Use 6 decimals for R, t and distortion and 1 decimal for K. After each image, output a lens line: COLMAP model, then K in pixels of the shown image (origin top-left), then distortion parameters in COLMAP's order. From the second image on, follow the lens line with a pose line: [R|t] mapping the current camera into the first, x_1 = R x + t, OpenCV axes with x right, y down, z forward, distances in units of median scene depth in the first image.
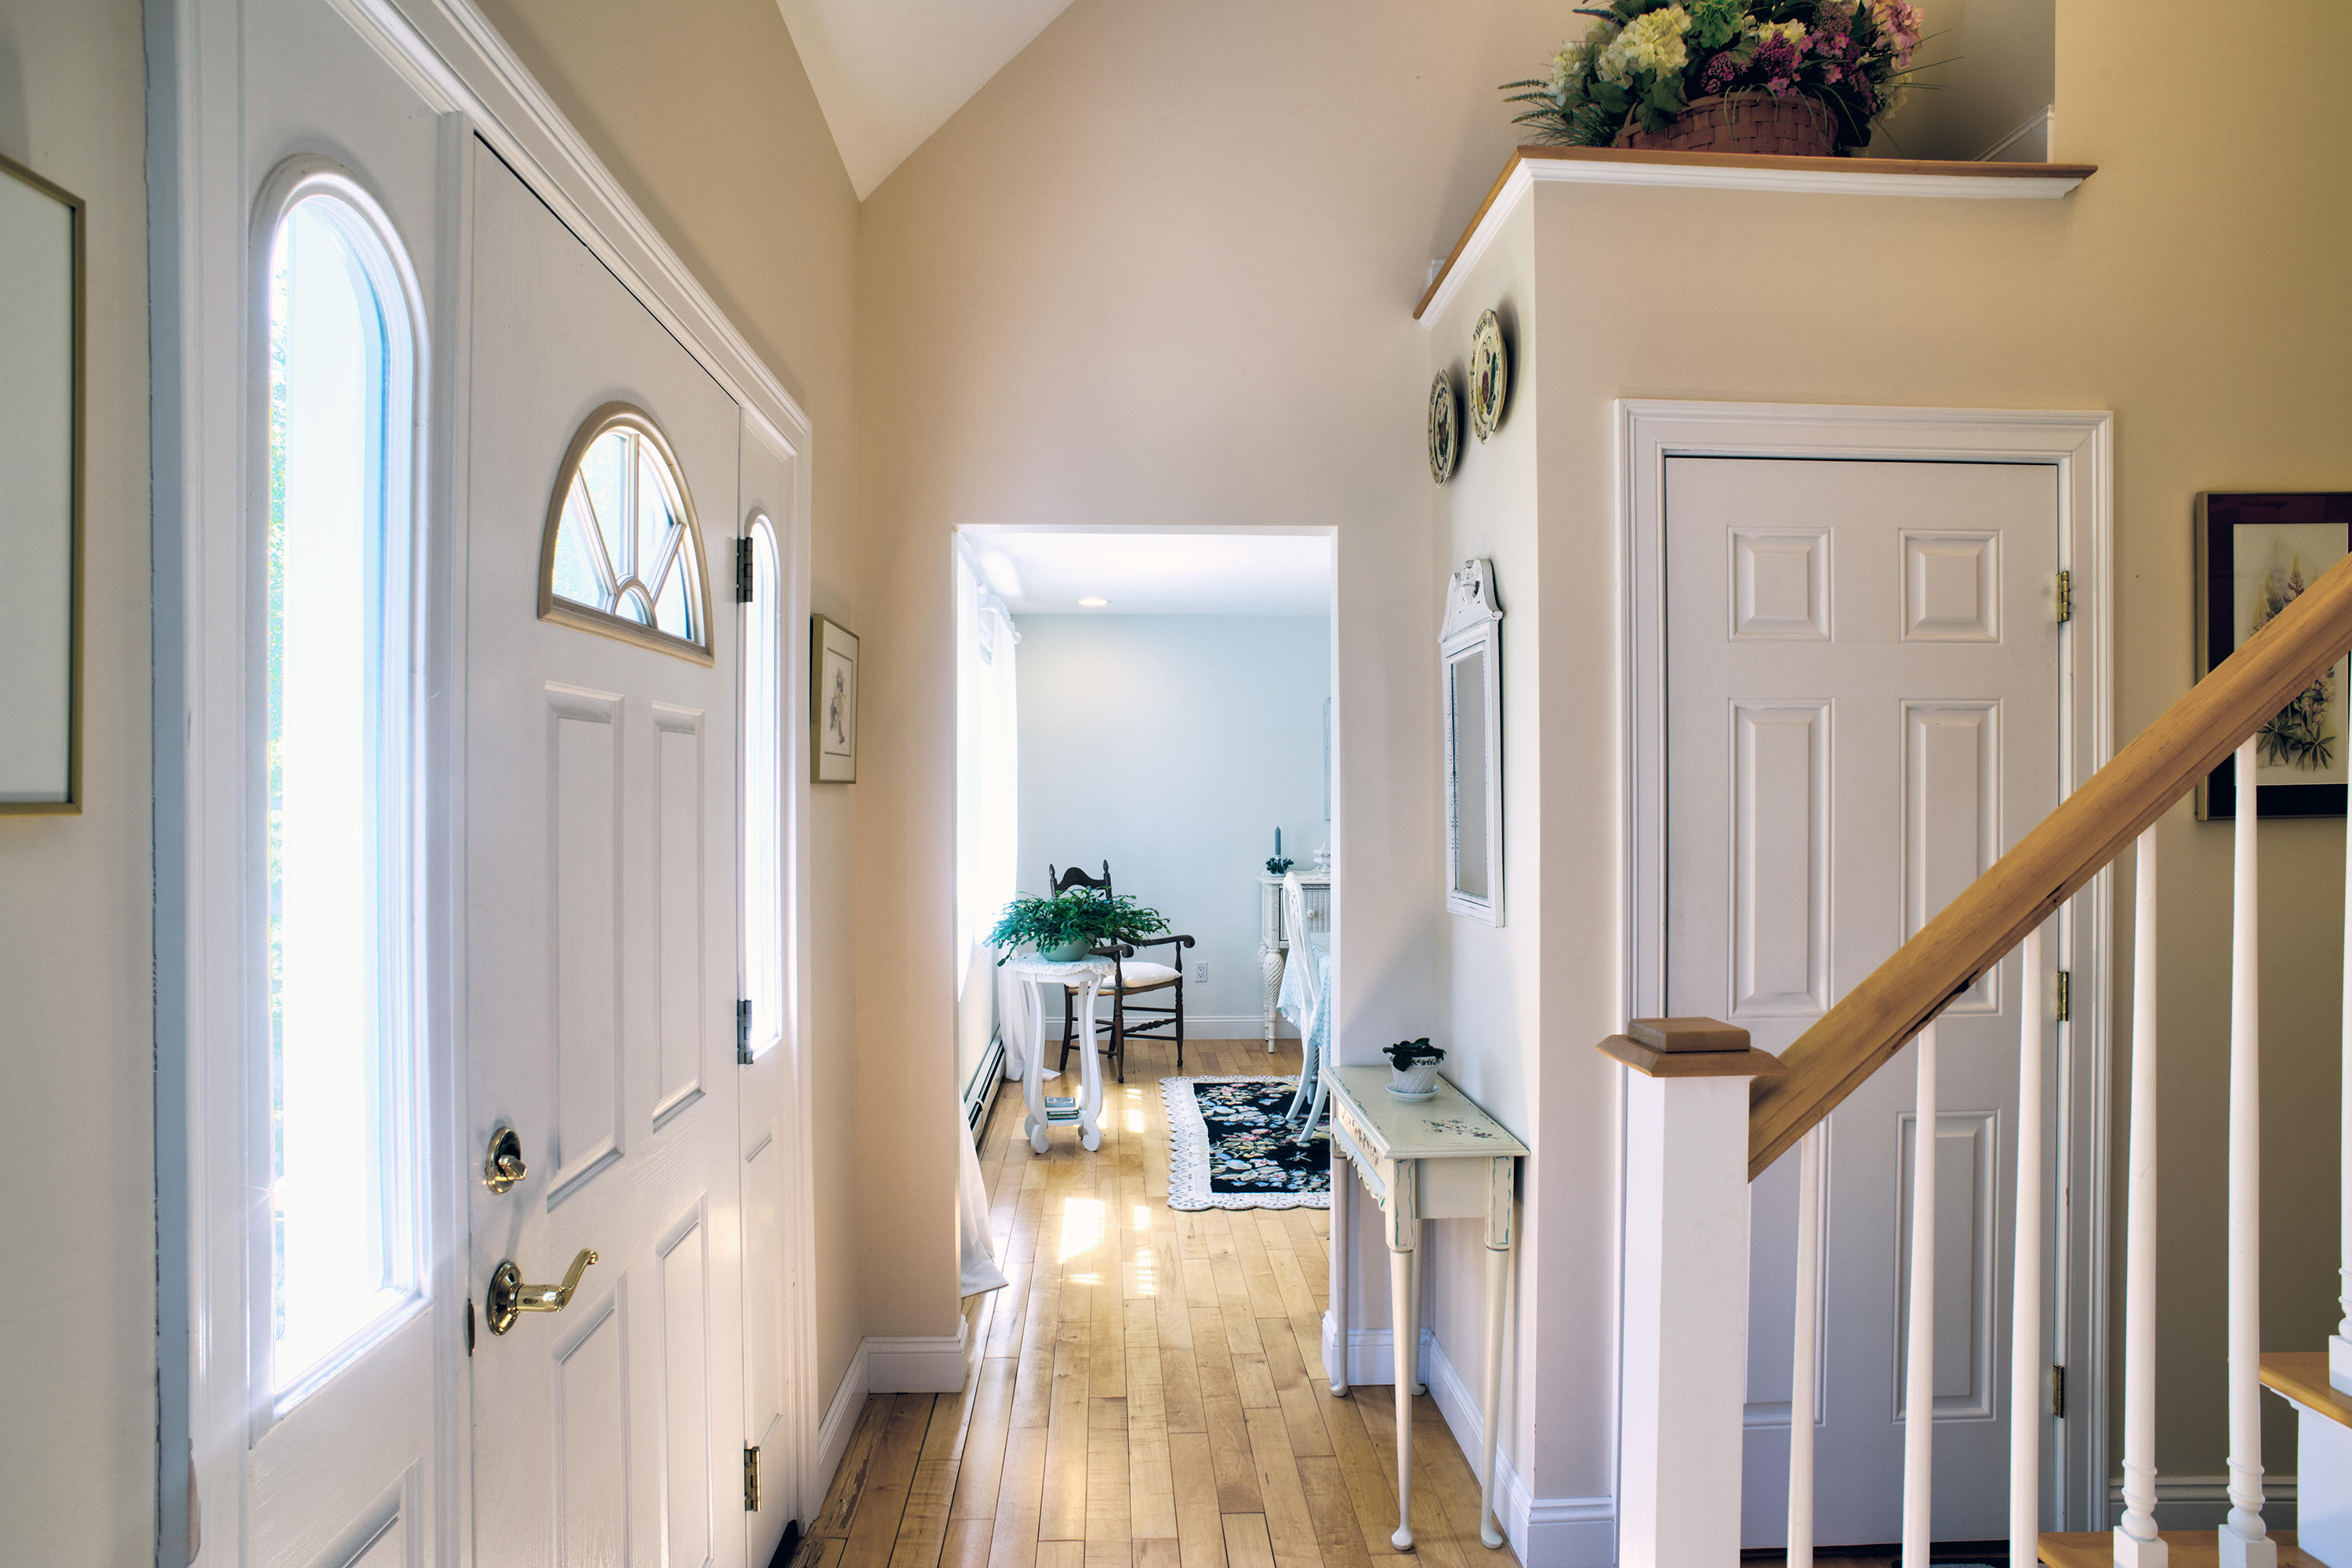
lens RADIAL K [[1339.3, 0, 1183.7], [0, 1339.3, 796.9], [0, 0, 1]] dist [-0.104976, 0.065695]
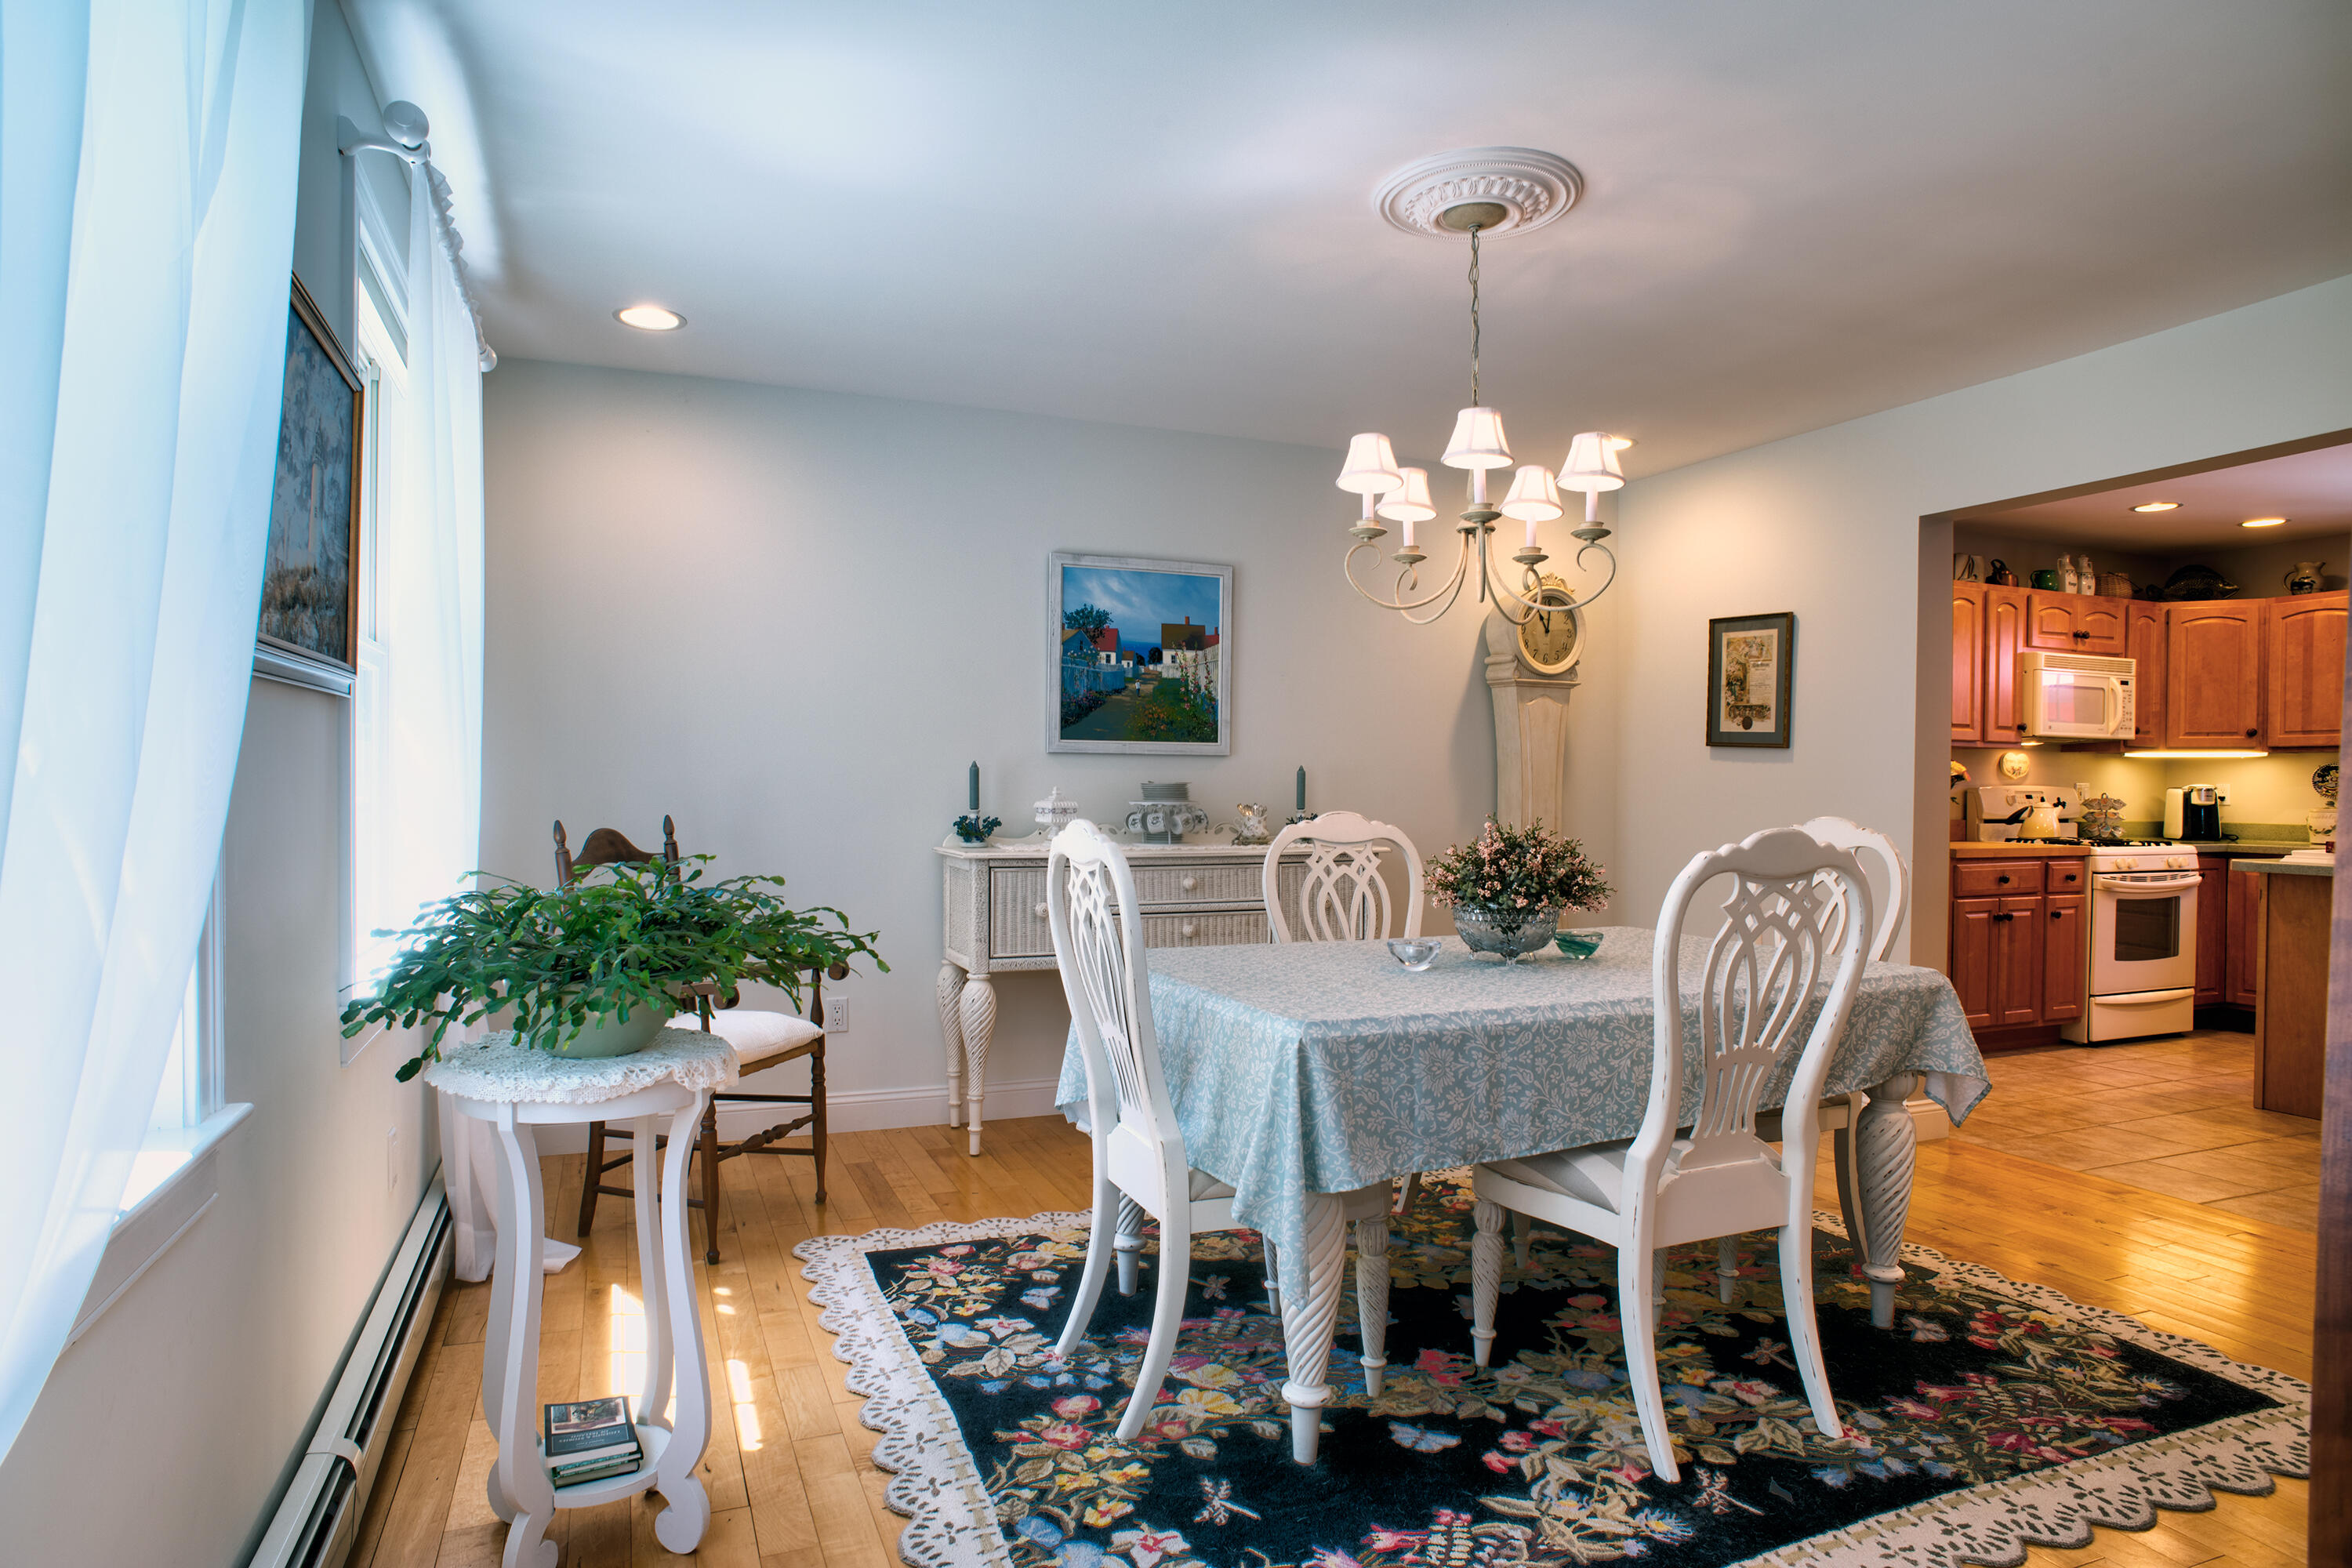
lens RADIAL K [[1339.3, 0, 1183.7], [0, 1339.3, 796.9], [0, 0, 1]] dist [-0.104976, 0.065695]
pose [[0.940064, 0.005200, 0.340959, -0.048670], [-0.007620, 0.999954, 0.005761, 0.038523], [-0.340914, -0.008014, 0.940060, 0.482934]]
